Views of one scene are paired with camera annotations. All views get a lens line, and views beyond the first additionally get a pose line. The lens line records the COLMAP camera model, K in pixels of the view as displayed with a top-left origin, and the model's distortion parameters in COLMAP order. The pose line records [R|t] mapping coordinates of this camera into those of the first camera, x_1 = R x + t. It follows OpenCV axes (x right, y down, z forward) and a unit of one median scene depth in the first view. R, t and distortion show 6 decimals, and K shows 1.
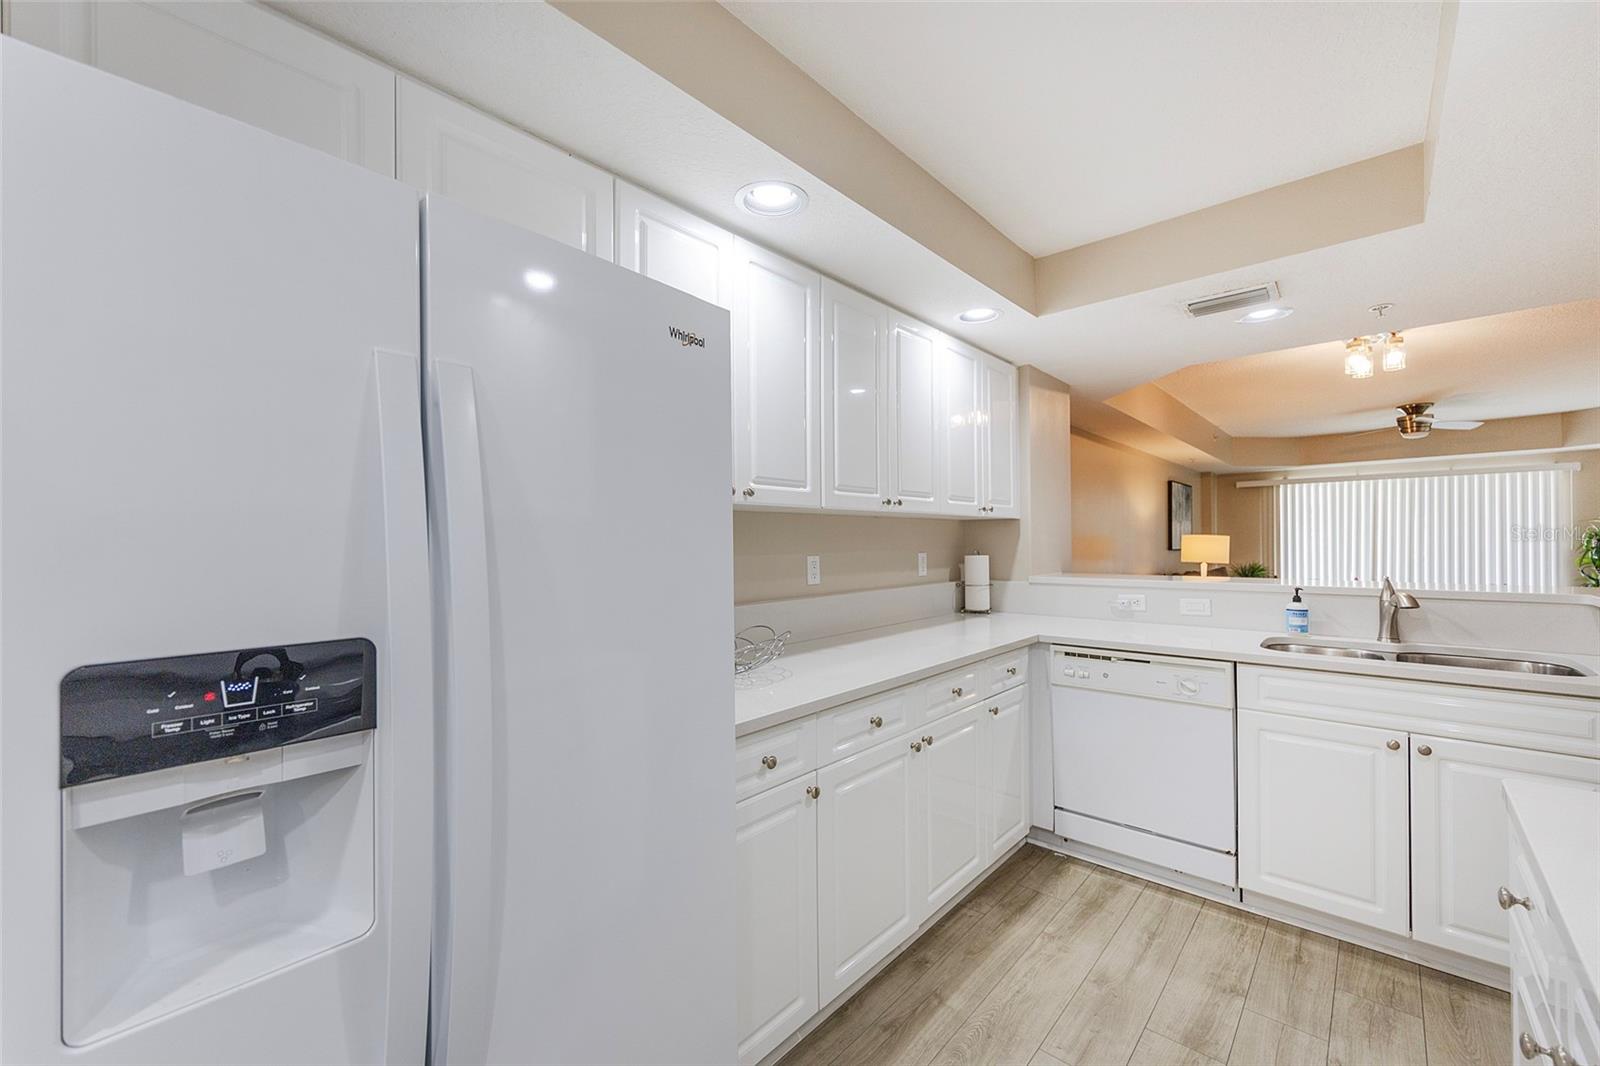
lens RADIAL K [[644.3, 0, 791.4], [0, 644.3, 535.7], [0, 0, 1]] dist [0.000439, 0.000040]
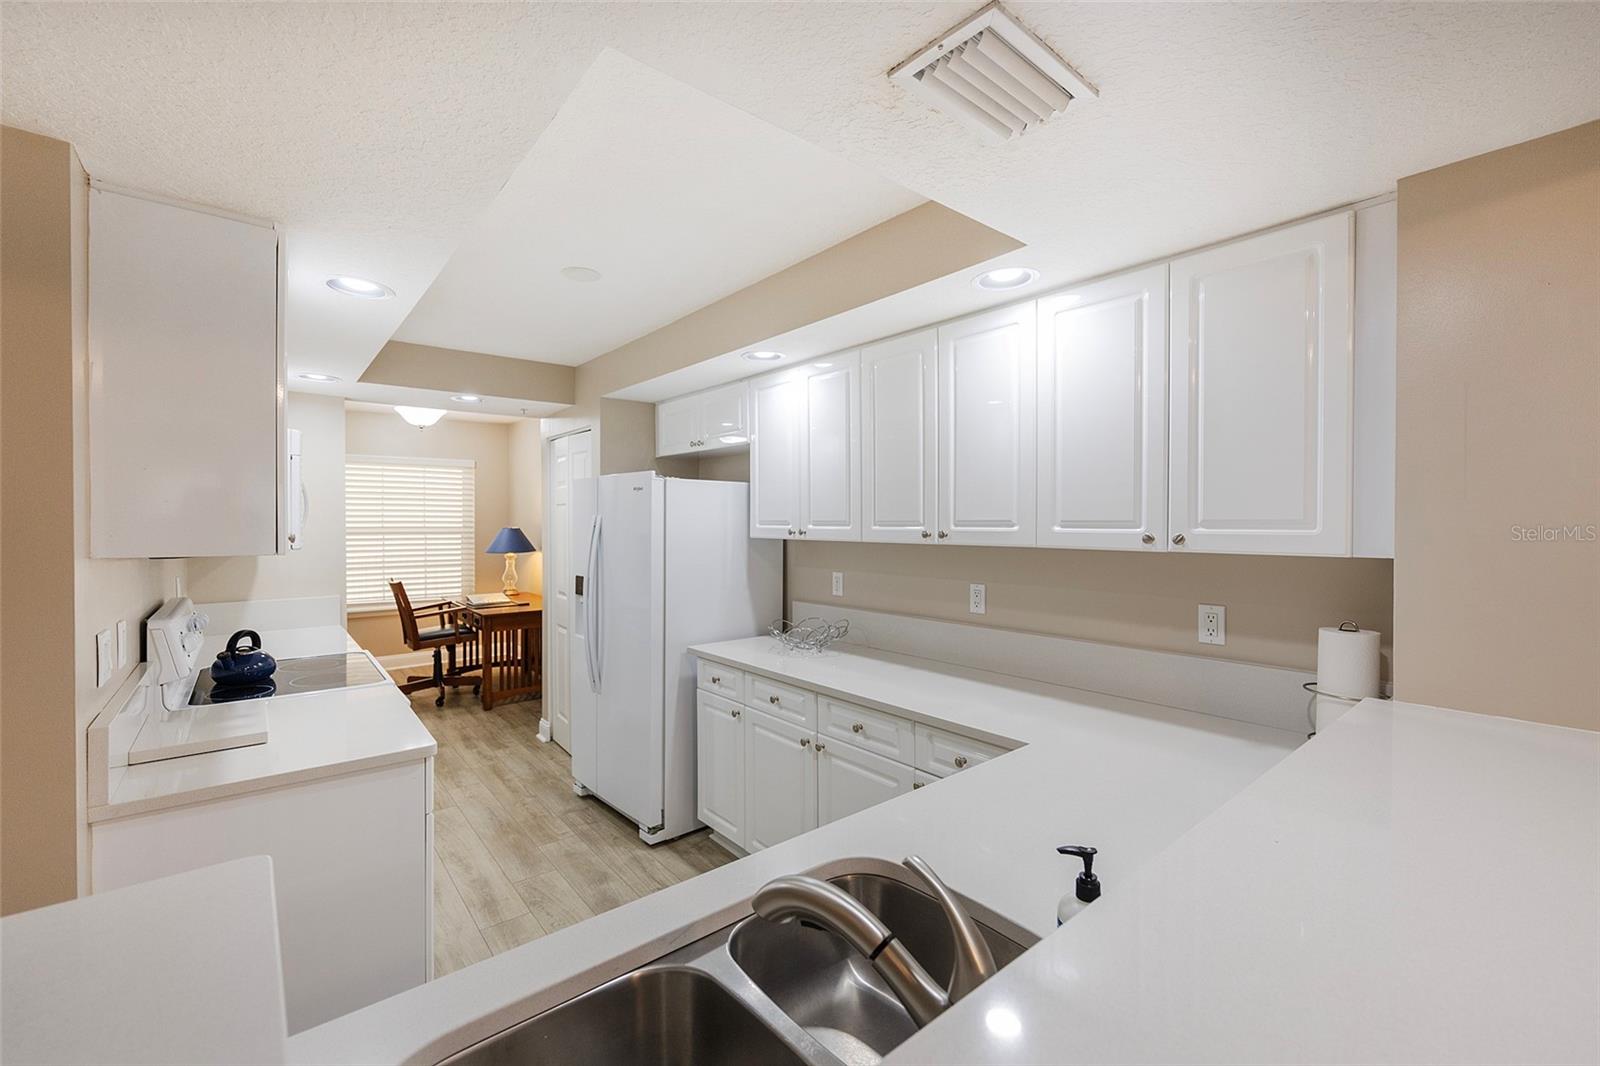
lens RADIAL K [[657.8, 0, 812.3], [0, 657.8, 524.7], [0, 0, 1]] dist [-0.003143, -0.000227]
pose [[-0.132553, 0.012173, -0.991101, 0.871001], [0.009699, 0.999893, 0.010984, -0.060008], [0.991128, -0.008157, -0.132657, 0.725081]]
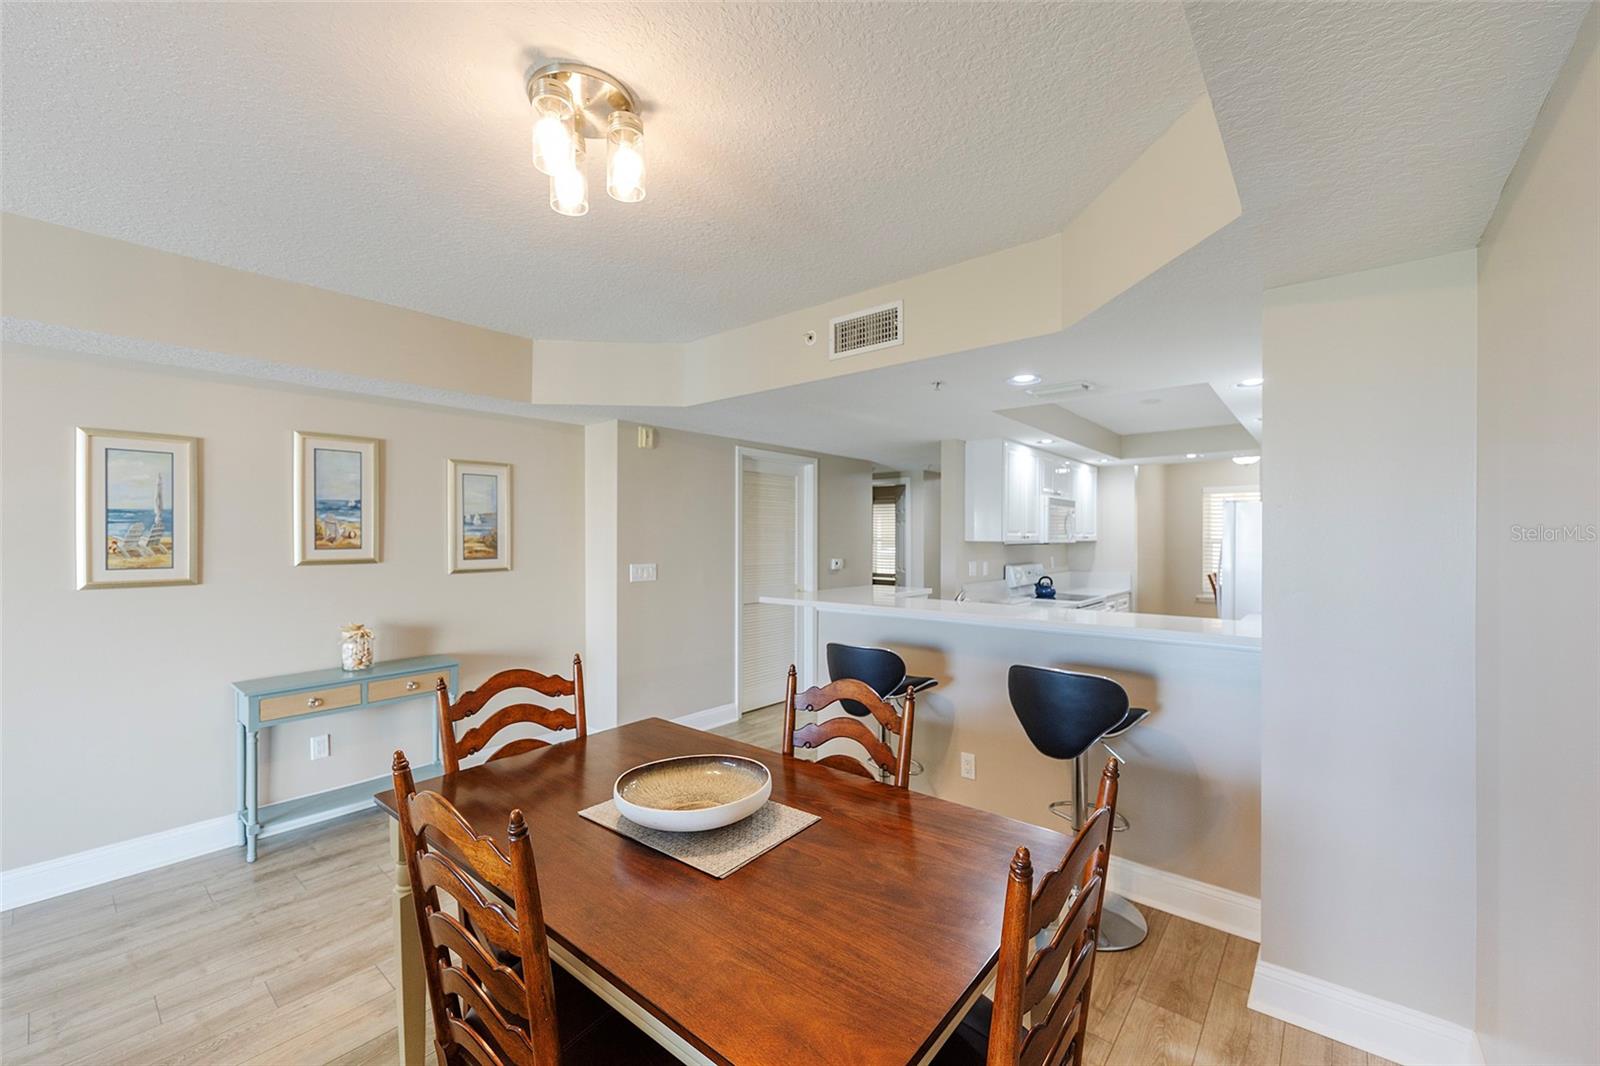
lens RADIAL K [[643.1, 0, 814.7], [0, 643.1, 546.7], [0, 0, 1]] dist [-0.001716, 0.000050]
pose [[-0.998193, 0.007561, -0.059604, 0.984802], [0.007154, 0.999950, 0.007033, -0.039323], [0.059654, 0.006594, -0.998197, 1.804050]]
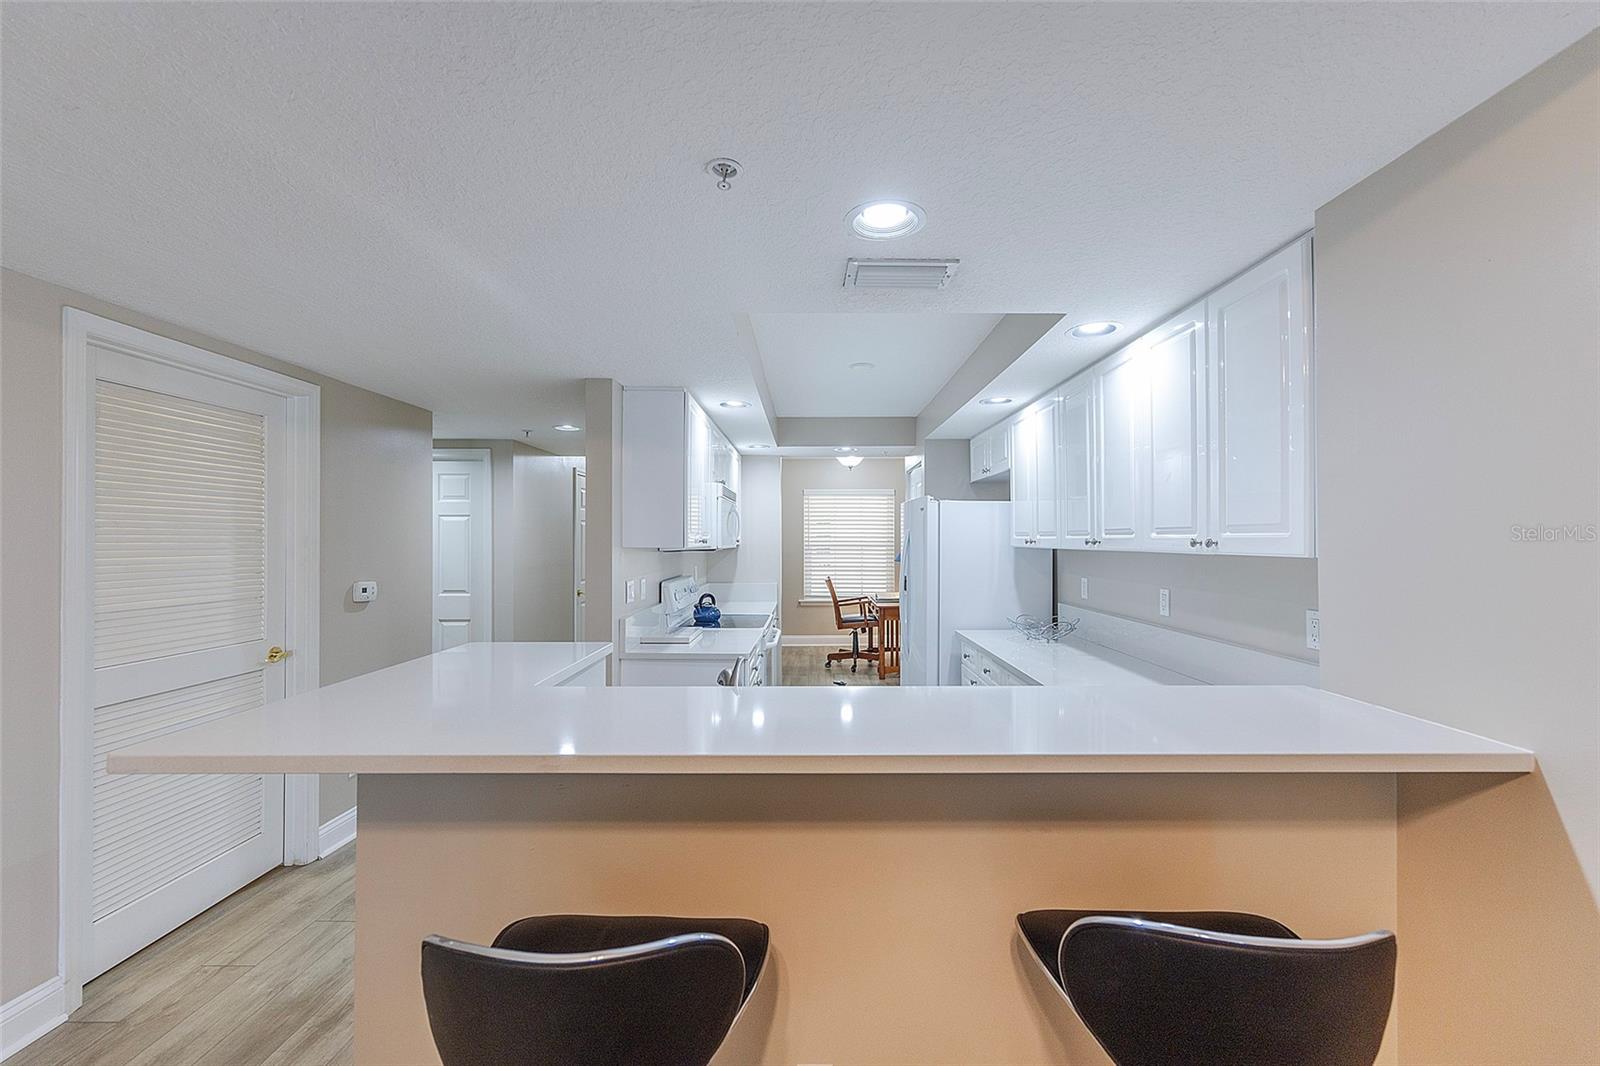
lens RADIAL K [[646.6, 0, 813.7], [0, 646.6, 536.7], [0, 0, 1]] dist [-0.000787, -0.000153]
pose [[-0.736439, 0.006165, -0.676476, 0.970823], [0.013685, 0.999890, -0.005785, -0.046259], [0.676366, -0.013518, -0.736442, 1.145209]]
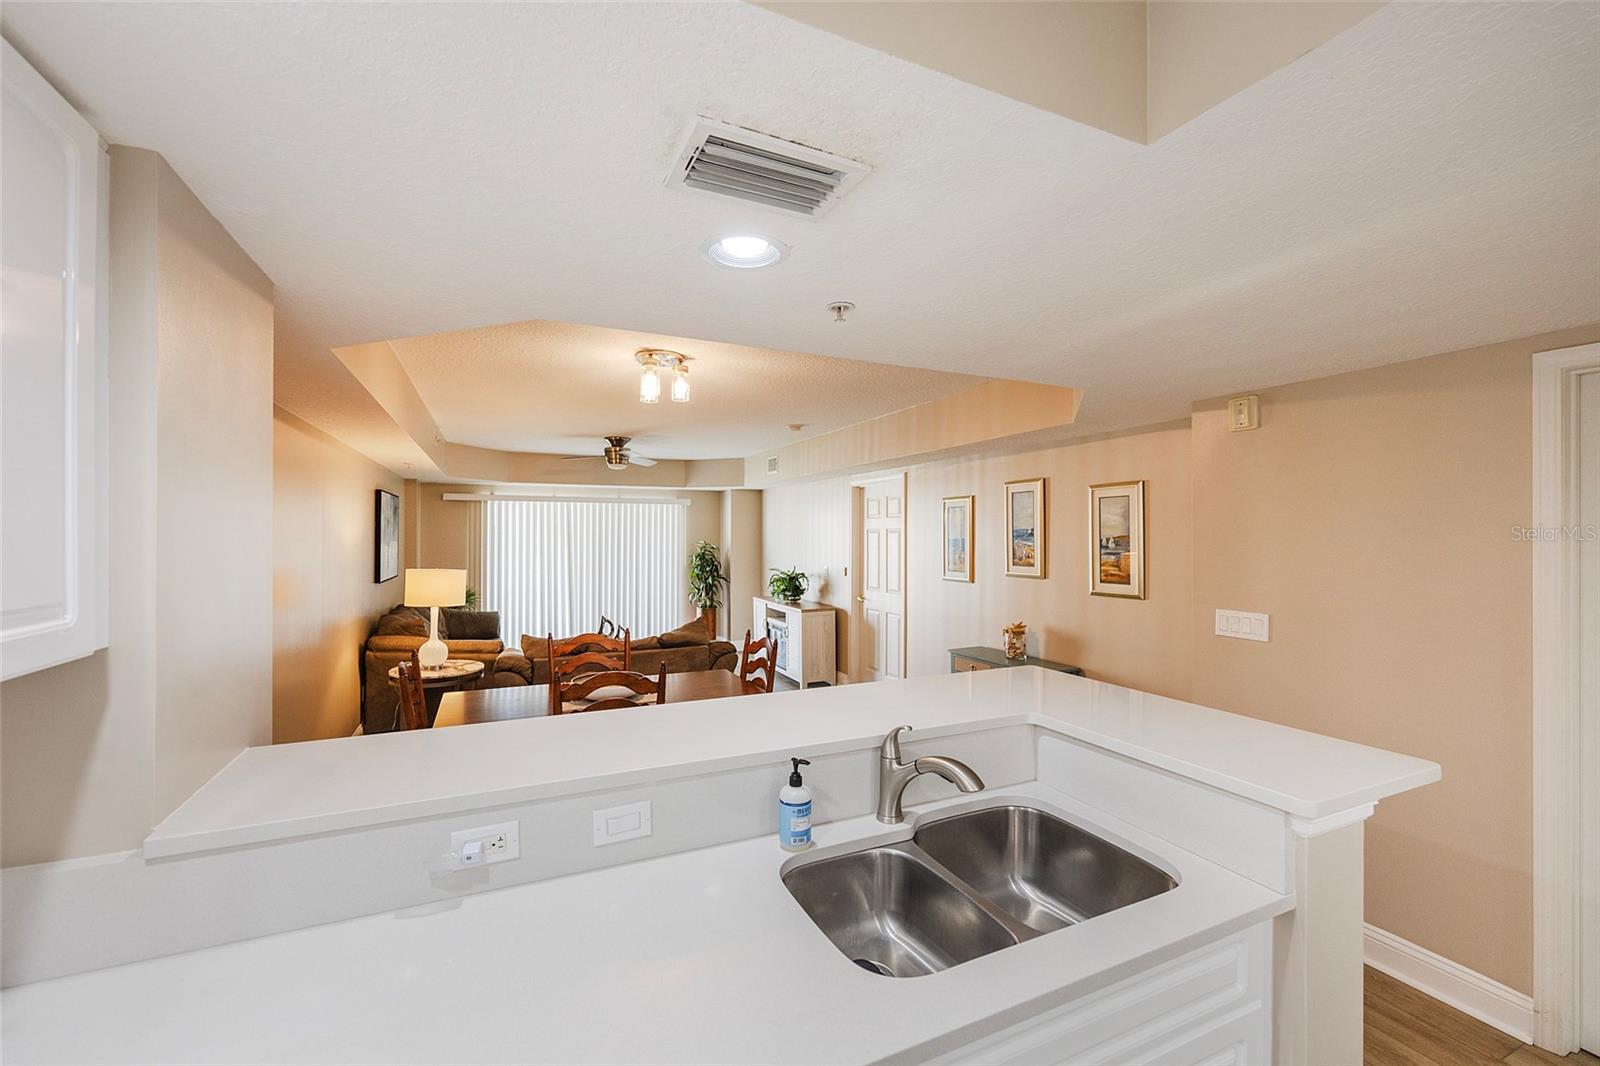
lens RADIAL K [[649.9, 0, 798.9], [0, 649.9, 537.6], [0, 0, 1]] dist [-0.001588, -0.000072]
pose [[0.394180, 0.005638, 0.919016, 0.215203], [-0.013435, 0.999910, -0.000372, -0.087619], [-0.918935, -0.012201, 0.394220, 0.620583]]
